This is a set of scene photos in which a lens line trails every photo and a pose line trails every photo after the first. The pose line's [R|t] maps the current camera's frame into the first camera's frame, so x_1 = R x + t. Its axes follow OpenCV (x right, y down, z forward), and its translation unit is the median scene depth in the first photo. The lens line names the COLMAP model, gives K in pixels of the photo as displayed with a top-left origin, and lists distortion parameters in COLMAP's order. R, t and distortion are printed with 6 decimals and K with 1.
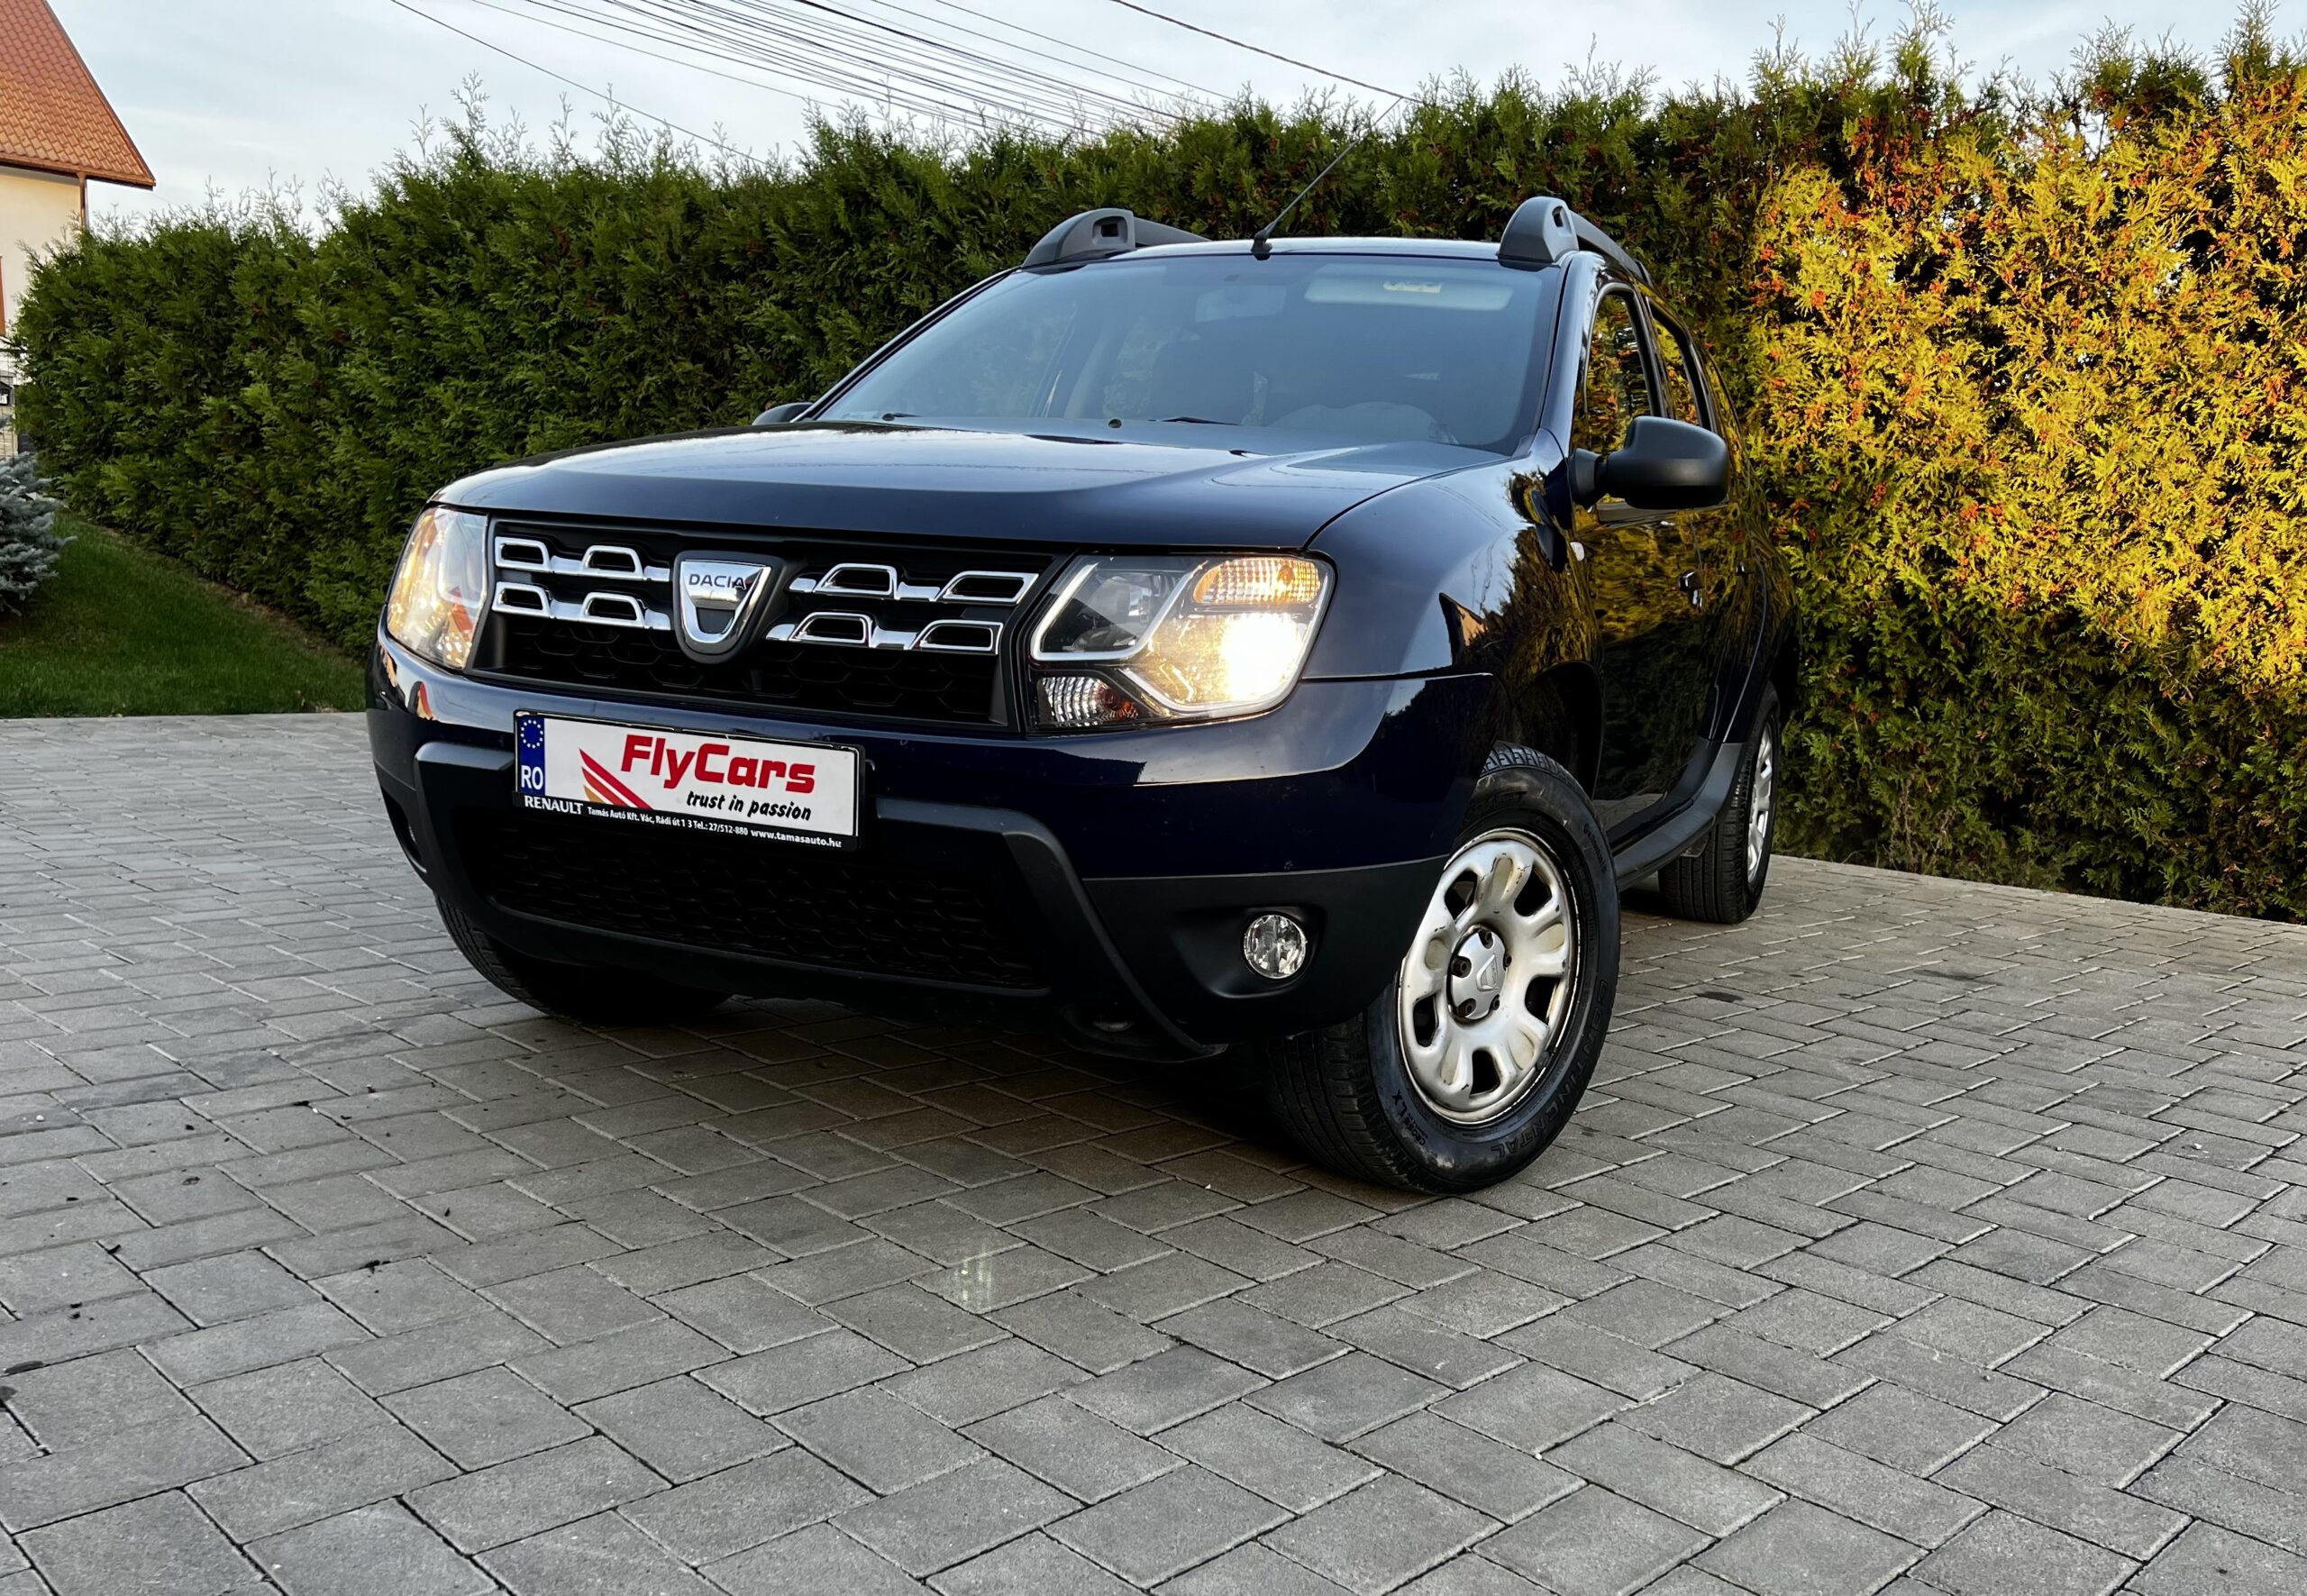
lens RADIAL K [[1949.4, 0, 1100.9], [0, 1949.4, 963.1], [0, 0, 1]] dist [0.027766, -0.013574]
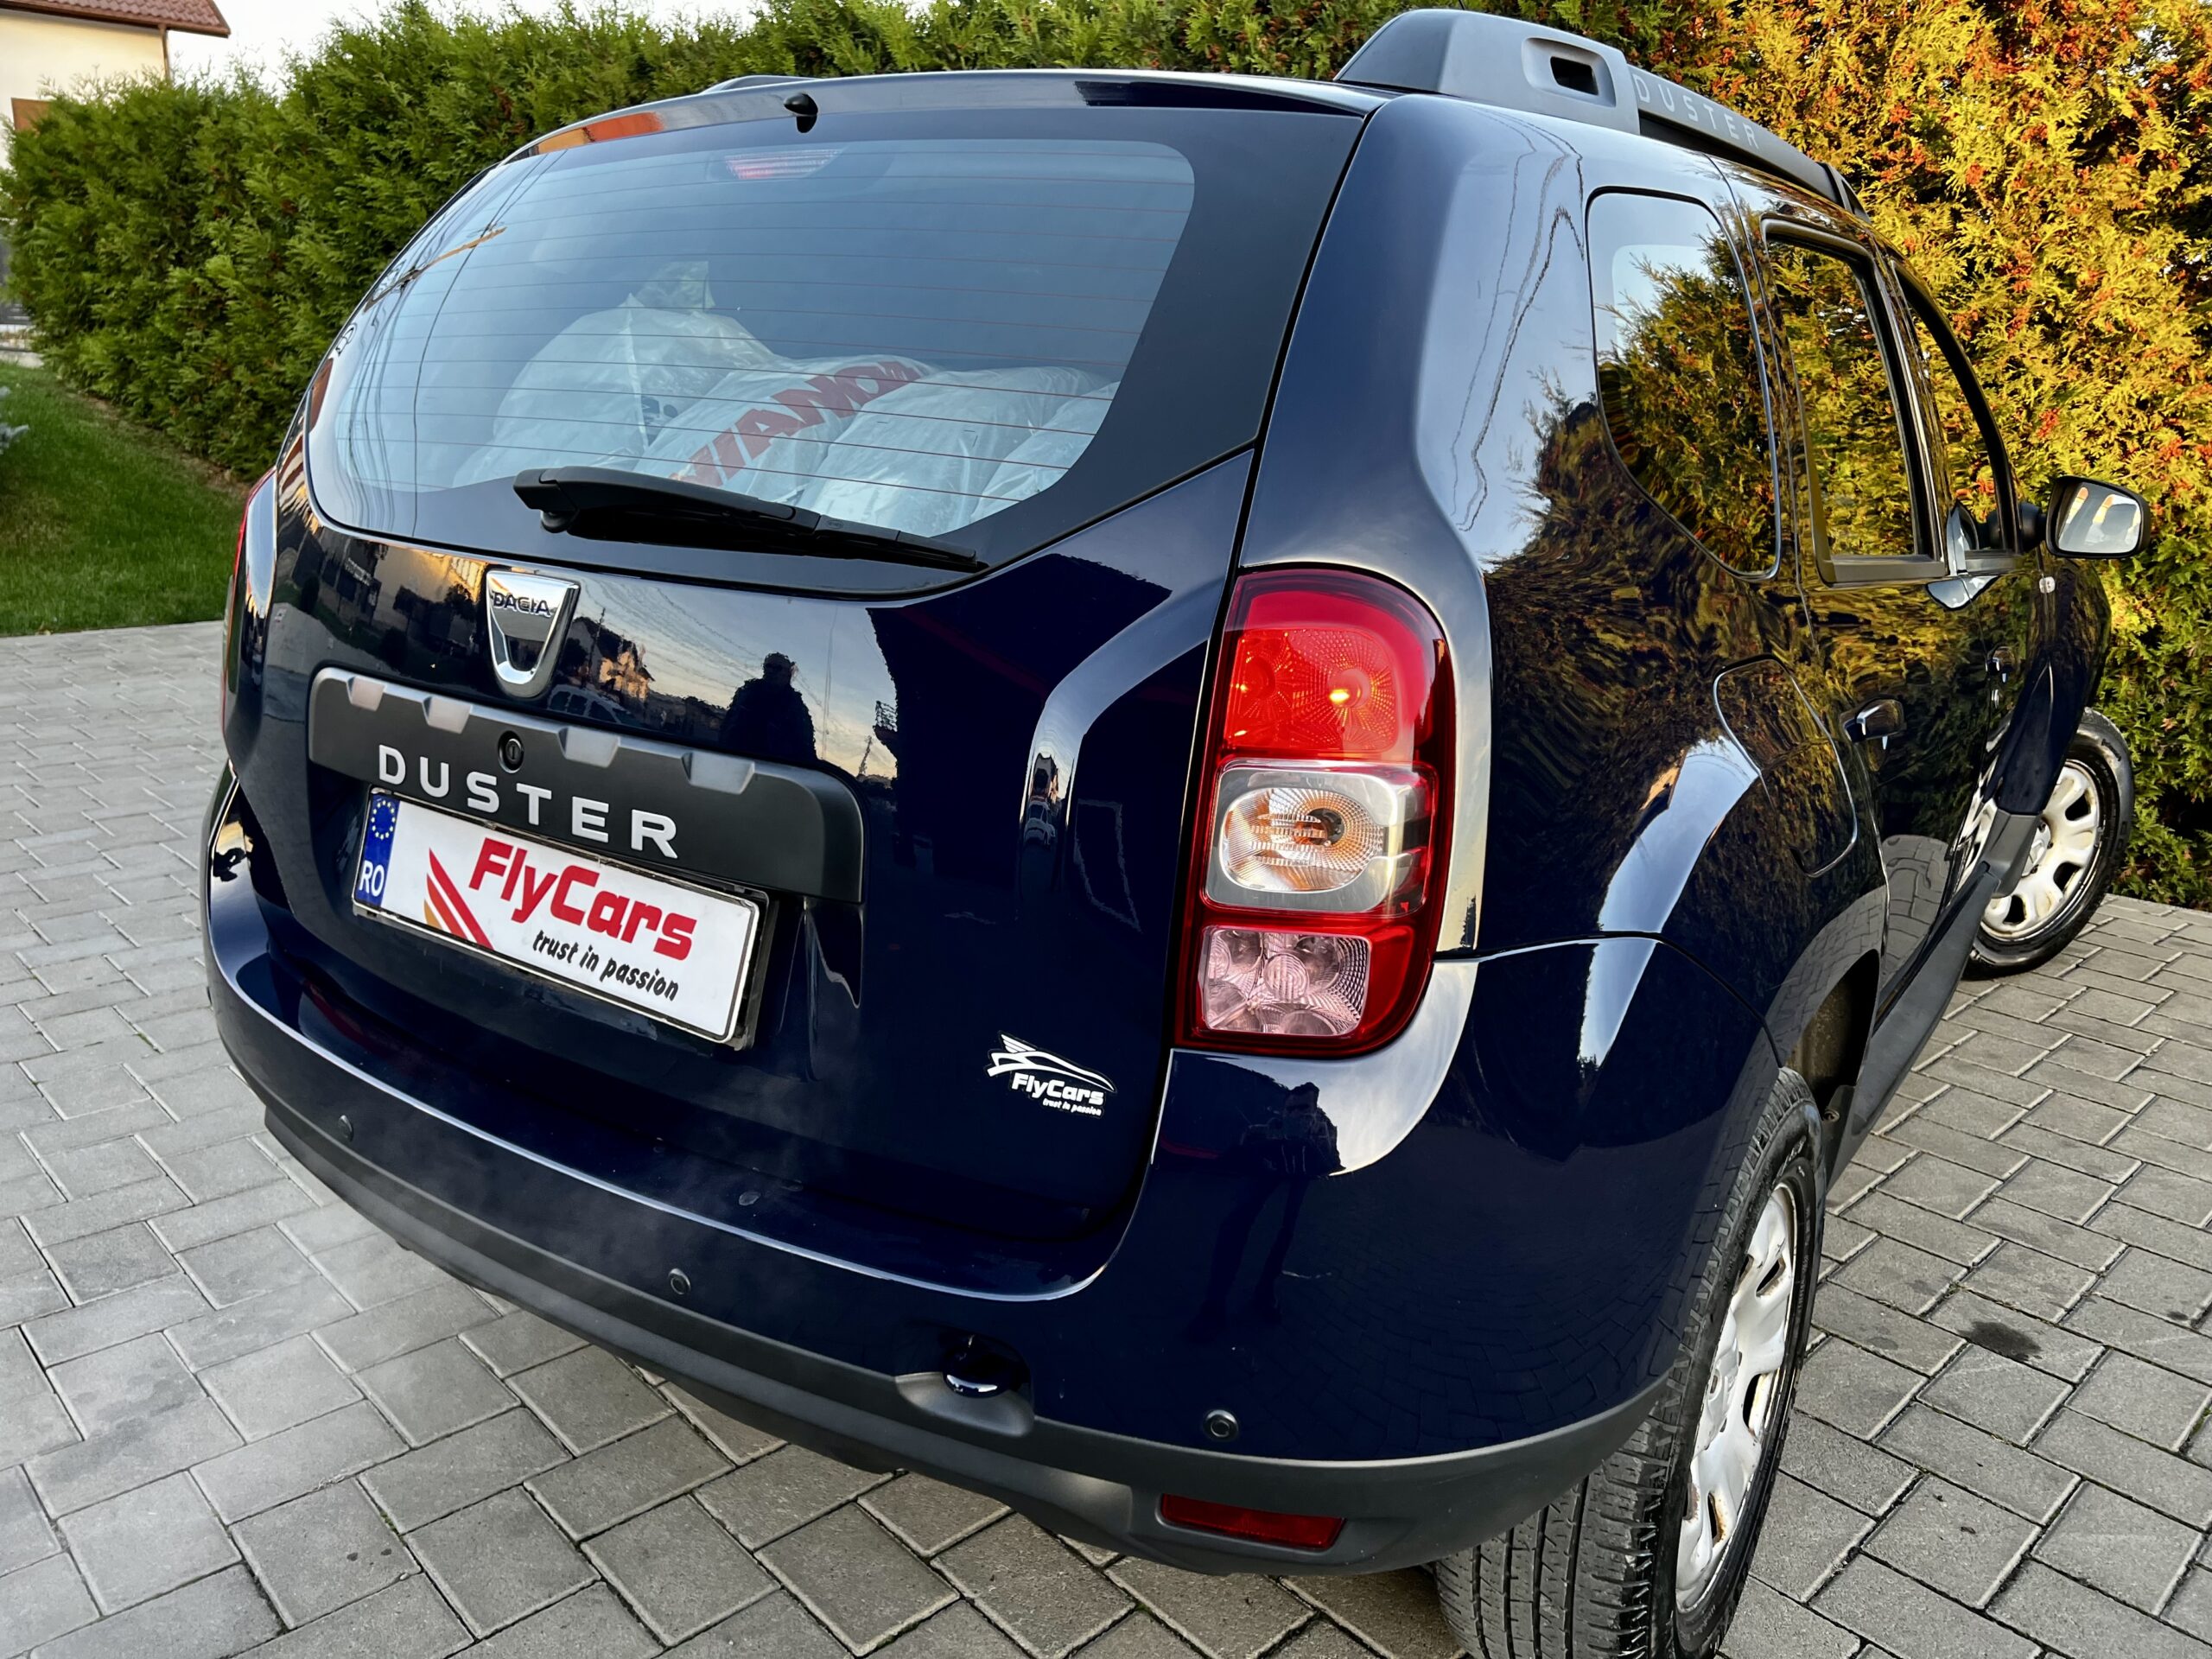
lens RADIAL K [[1678.7, 0, 1106.0], [0, 1678.7, 829.5], [0, 0, 1]] dist [0.066081, -0.078006]
pose [[0.999866, -0.013729, -0.008888, 0.016667], [0.014312, 0.997503, 0.069163, -0.127940], [0.007916, -0.069281, 0.997566, 0.293369]]
